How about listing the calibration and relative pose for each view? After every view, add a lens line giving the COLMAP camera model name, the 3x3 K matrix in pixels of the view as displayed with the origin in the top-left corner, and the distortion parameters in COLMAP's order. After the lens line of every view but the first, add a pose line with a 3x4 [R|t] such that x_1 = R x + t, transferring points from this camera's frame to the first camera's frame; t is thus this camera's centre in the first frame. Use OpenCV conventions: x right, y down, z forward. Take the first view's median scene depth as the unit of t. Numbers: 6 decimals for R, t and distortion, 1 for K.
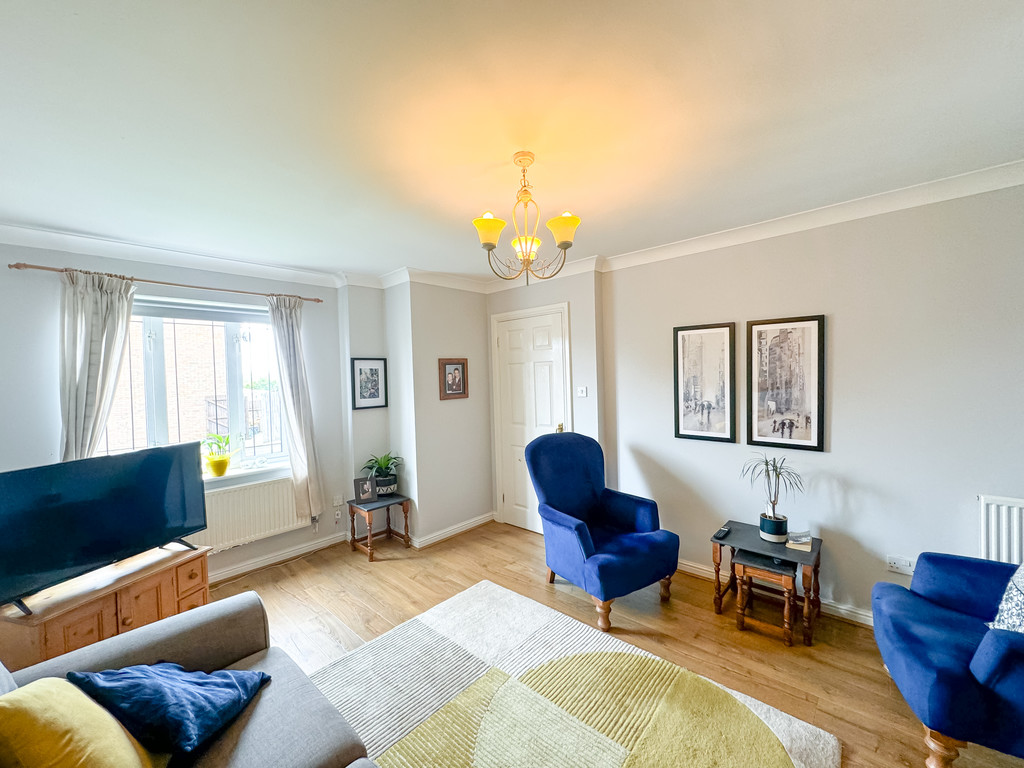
lens RADIAL K [[408.1, 0, 510.6], [0, 408.1, 382.9], [0, 0, 1]] dist [-0.006323, 0.000198]
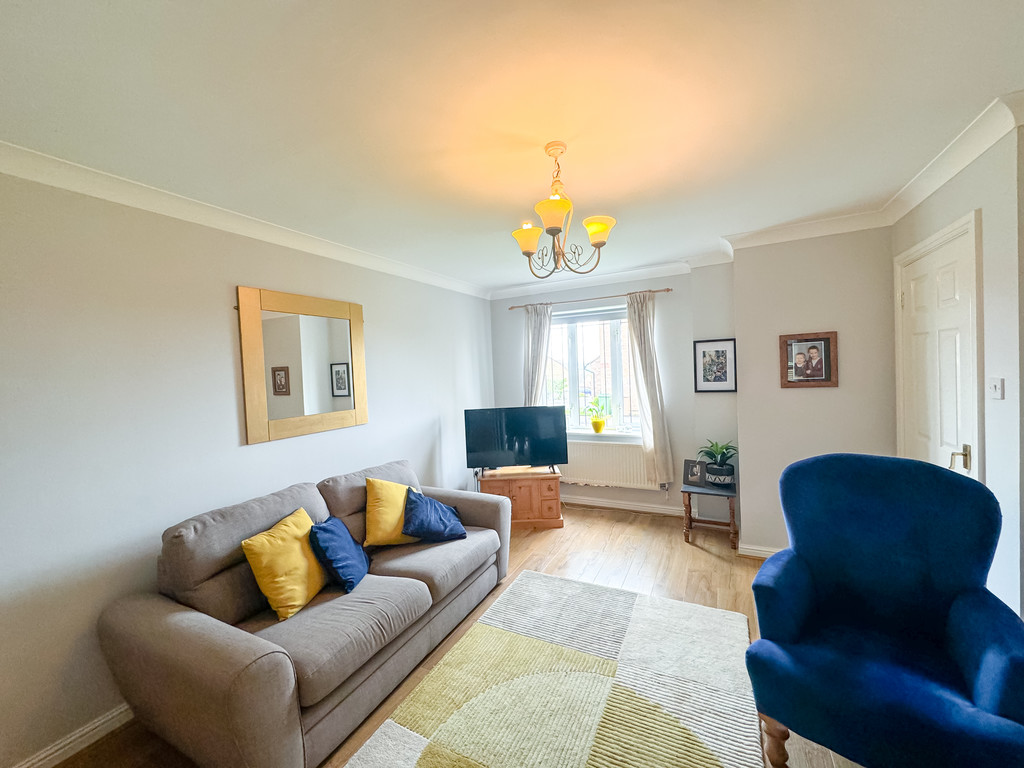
lens RADIAL K [[408.1, 0, 512.6], [0, 408.1, 382.9], [0, 0, 1]] dist [-0.006323, 0.000198]
pose [[0.268278, 0.047272, -0.962181, 0.479076], [0.014704, 0.998478, 0.053155, -0.018433], [0.963229, -0.028408, 0.267175, 0.304707]]
